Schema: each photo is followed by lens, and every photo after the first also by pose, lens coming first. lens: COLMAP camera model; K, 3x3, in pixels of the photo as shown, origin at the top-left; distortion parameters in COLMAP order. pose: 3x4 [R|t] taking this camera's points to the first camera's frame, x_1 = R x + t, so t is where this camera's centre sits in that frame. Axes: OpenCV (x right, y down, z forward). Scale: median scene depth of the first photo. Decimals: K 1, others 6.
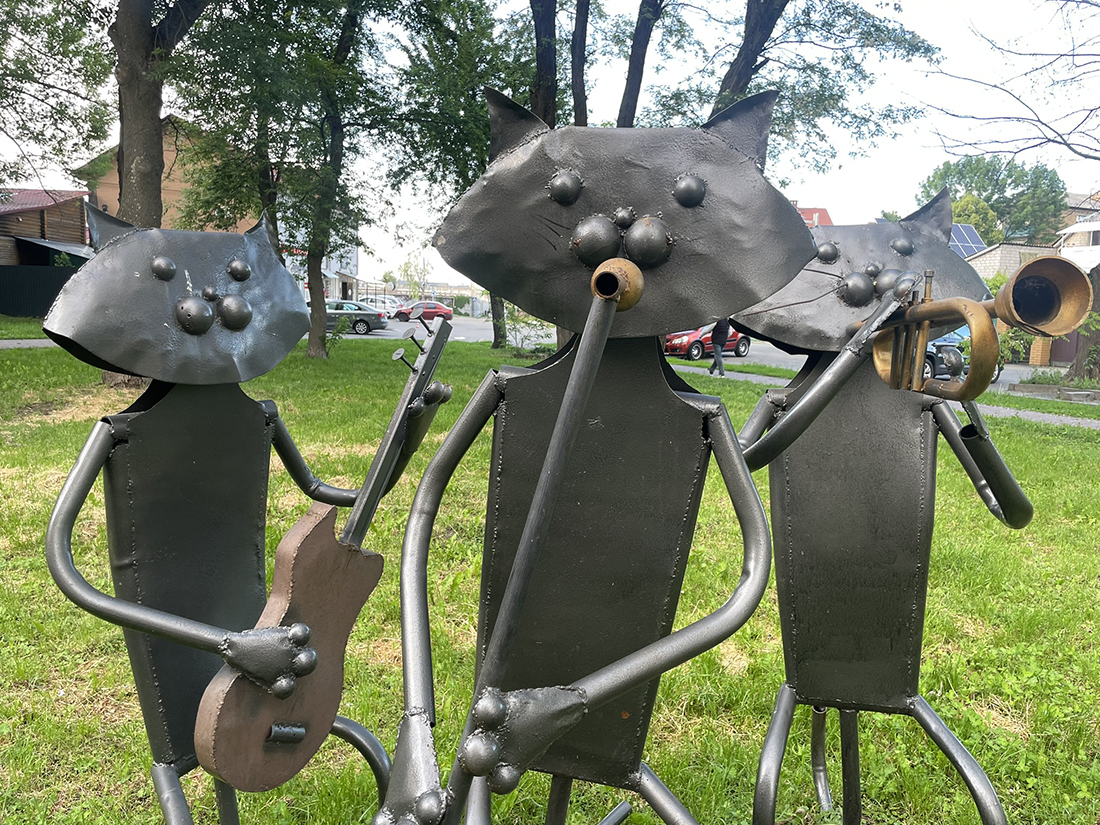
lens RADIAL K [[886.5, 0, 550.0], [0, 886.5, 412.5], [0, 0, 1]] dist [0.096629, -0.158547]
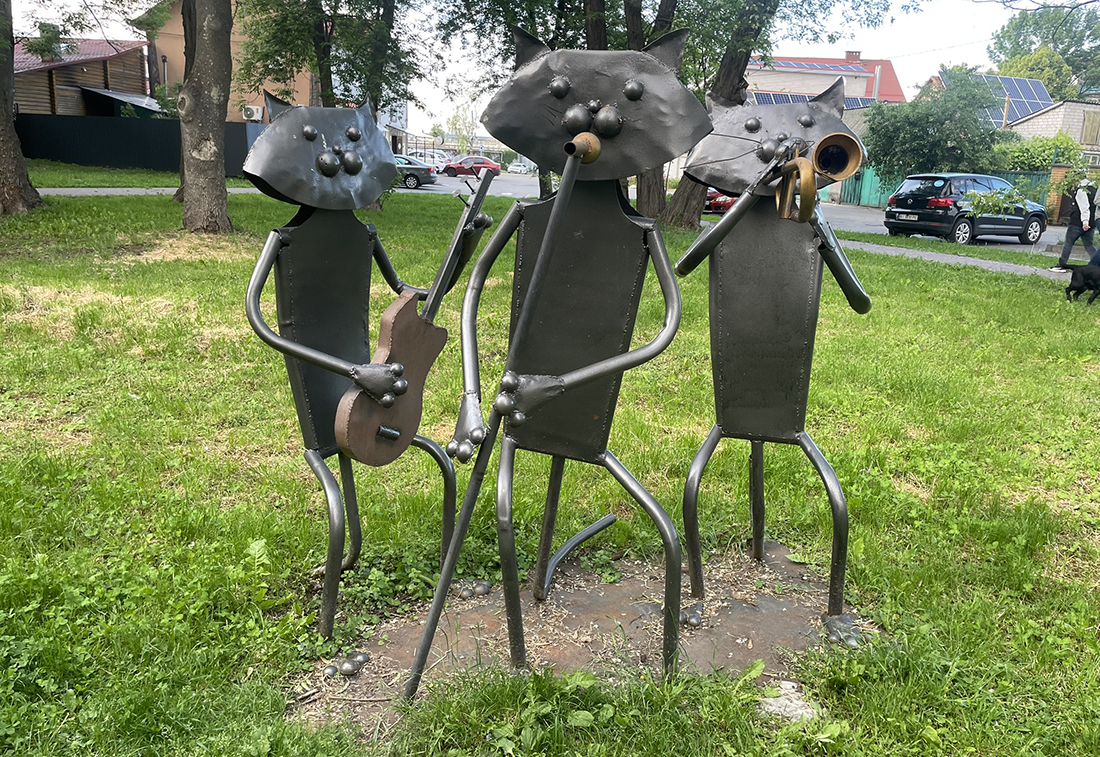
lens RADIAL K [[872.8, 0, 550.0], [0, 872.8, 378.5], [0, 0, 1]] dist [0.093224, -0.134519]
pose [[0.998484, 0.023552, -0.049759, 0.051115], [-0.017298, 0.992308, 0.122577, 0.047241], [0.052263, -0.121530, 0.991211, -0.381574]]
